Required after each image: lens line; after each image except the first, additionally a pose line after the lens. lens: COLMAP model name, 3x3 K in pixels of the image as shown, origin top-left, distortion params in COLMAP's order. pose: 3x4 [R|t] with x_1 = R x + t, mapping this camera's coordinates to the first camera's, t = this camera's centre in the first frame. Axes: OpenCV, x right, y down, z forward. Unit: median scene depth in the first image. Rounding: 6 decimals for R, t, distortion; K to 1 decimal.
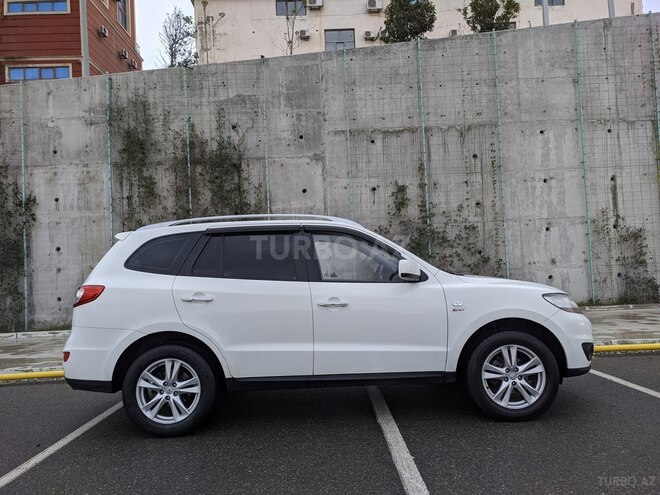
lens RADIAL K [[487.4, 0, 329.7], [0, 487.4, 250.7], [0, 0, 1]] dist [0.055789, -0.039073]
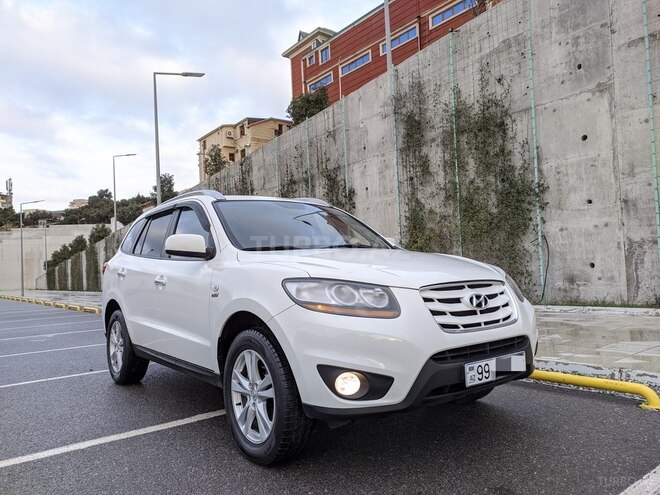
lens RADIAL K [[487.4, 0, 332.8], [0, 487.4, 254.1], [0, 0, 1]] dist [0.055789, -0.039073]
pose [[0.610523, -0.011435, -0.791916, 0.315182], [0.056232, 0.997998, 0.028941, 0.013413], [0.789999, -0.062201, 0.609944, 0.215873]]
